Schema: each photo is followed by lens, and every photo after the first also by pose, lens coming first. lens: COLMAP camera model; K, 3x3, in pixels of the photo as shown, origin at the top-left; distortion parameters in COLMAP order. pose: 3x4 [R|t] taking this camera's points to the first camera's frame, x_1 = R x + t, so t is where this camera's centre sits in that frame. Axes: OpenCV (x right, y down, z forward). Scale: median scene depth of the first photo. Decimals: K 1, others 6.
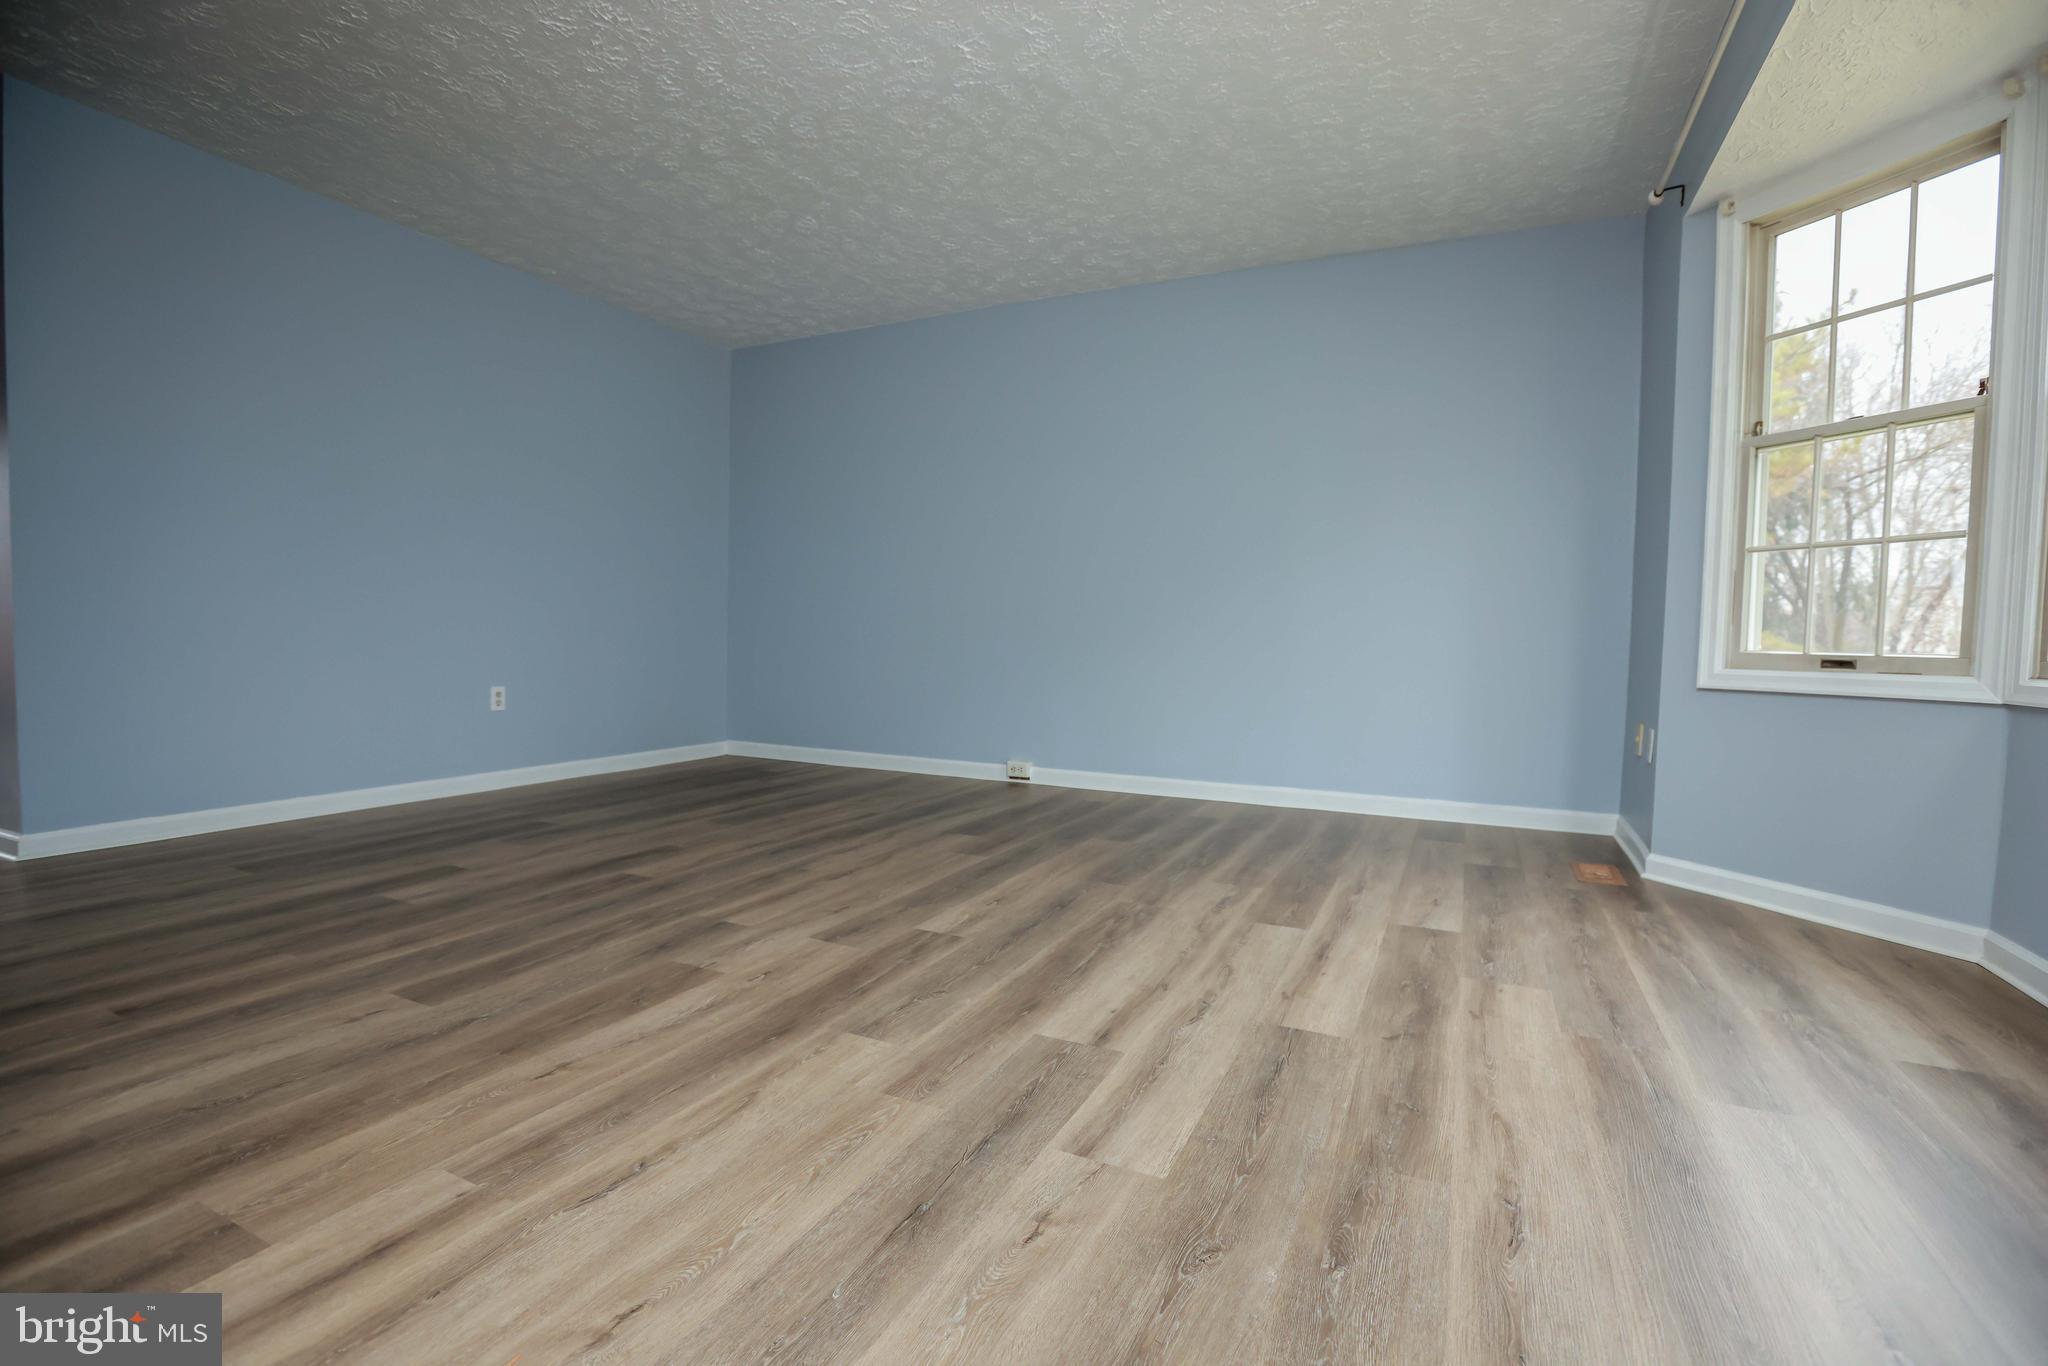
lens RADIAL K [[923.3, 0, 1032.9], [0, 923.3, 684.0], [0, 0, 1]] dist [-0.054193, 0.017991]
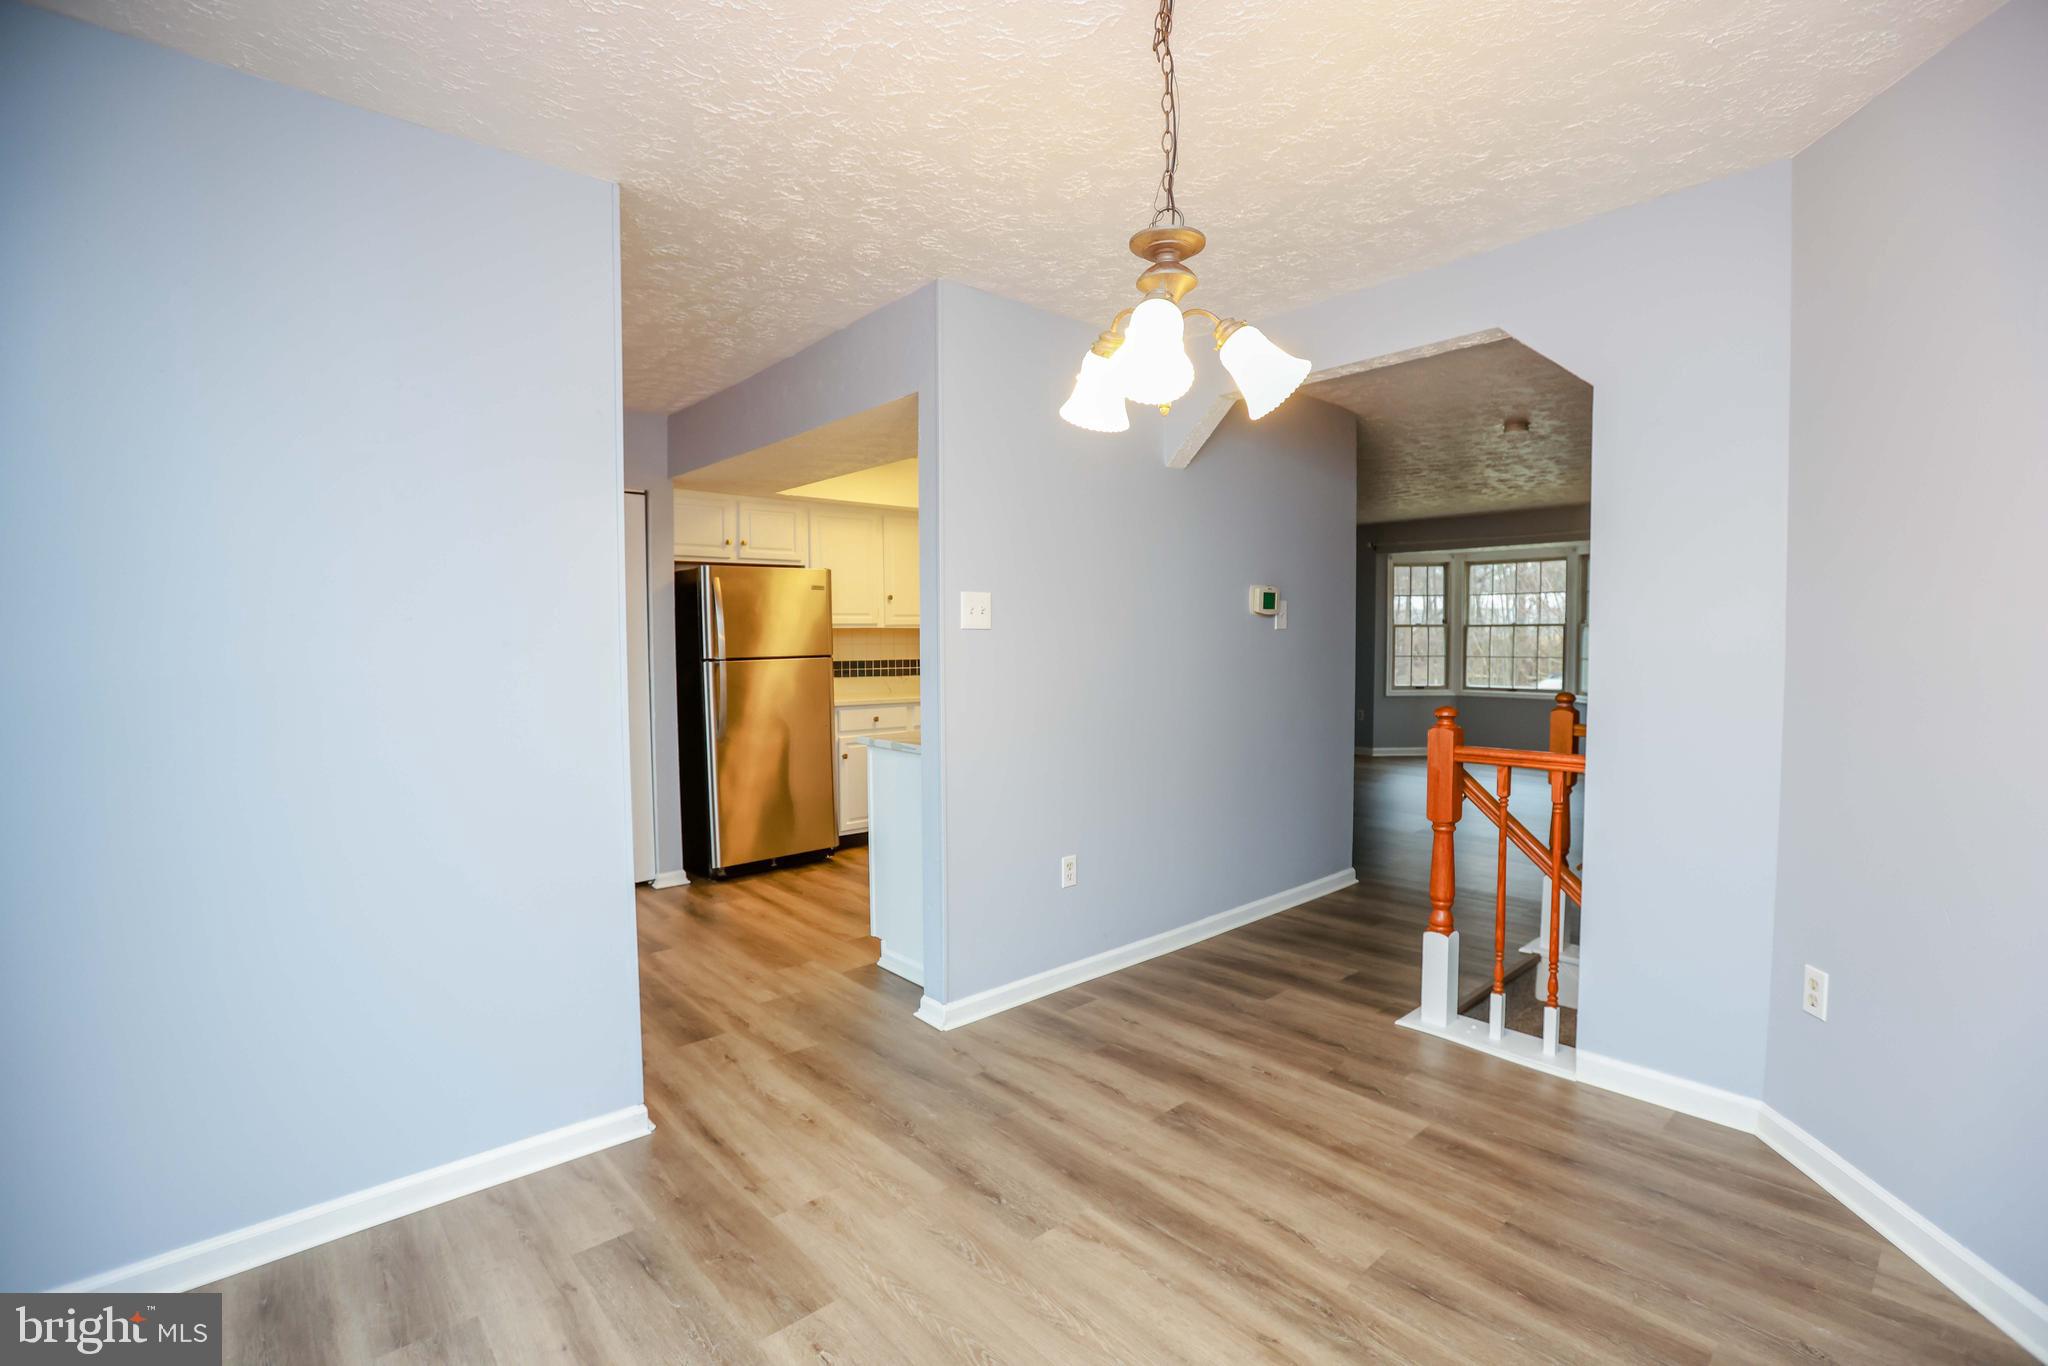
lens RADIAL K [[923.3, 0, 1032.9], [0, 923.3, 684.0], [0, 0, 1]] dist [-0.054193, 0.017991]
pose [[0.387720, -0.064080, 0.919547, -3.674724], [0.058048, 0.997298, 0.045022, -0.341687], [-0.919948, 0.035922, 0.390392, 1.079224]]
